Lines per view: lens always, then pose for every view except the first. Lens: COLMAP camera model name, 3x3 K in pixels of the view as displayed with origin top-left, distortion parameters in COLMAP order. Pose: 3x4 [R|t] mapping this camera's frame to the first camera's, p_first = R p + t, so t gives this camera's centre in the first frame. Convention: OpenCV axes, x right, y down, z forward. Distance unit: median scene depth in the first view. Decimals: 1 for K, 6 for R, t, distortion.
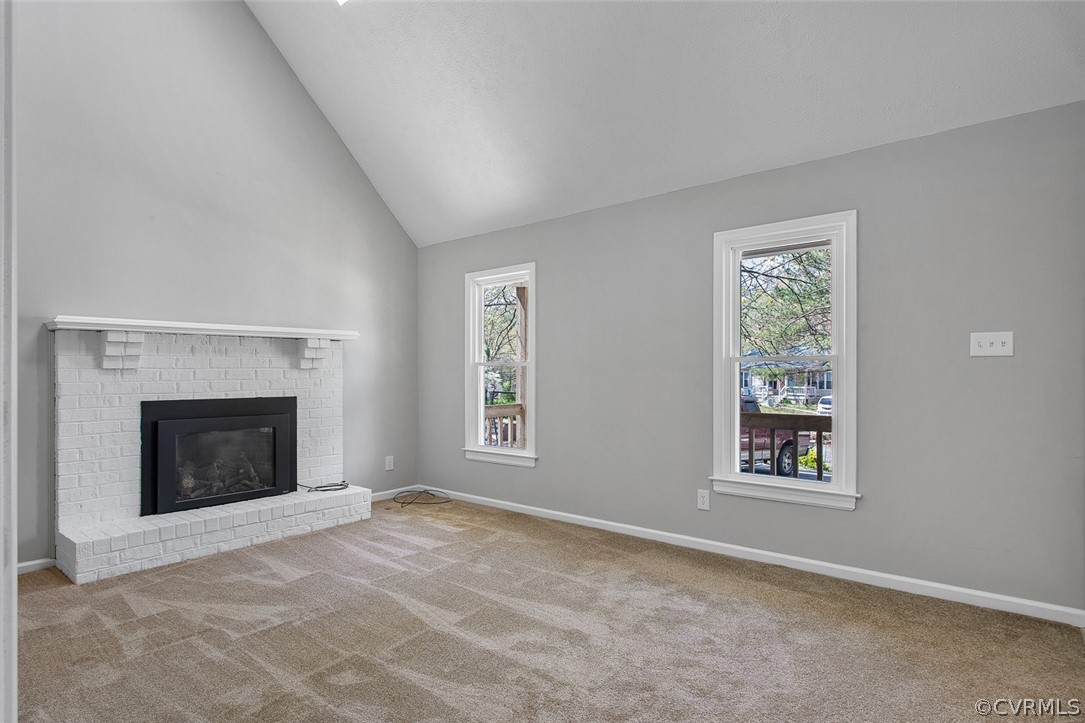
lens RADIAL K [[577.5, 0, 540.4], [0, 577.5, 369.4], [0, 0, 1]] dist [0.000353, -0.000528]
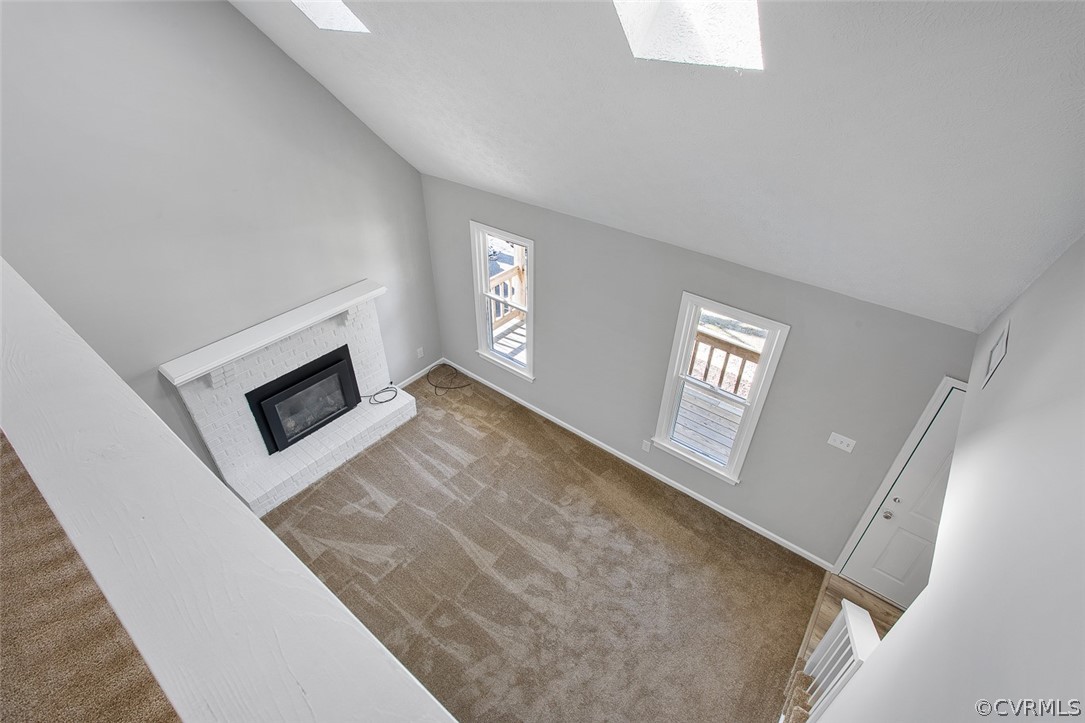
lens RADIAL K [[524.7, 0, 543.8], [0, 524.7, 361.8], [0, 0, 1]] dist [0.002956, 0.000594]
pose [[0.999512, -0.002003, 0.031164, -0.032752], [-0.016756, 0.807712, 0.589339, -0.908870], [-0.026352, -0.589574, 0.807285, 0.035826]]
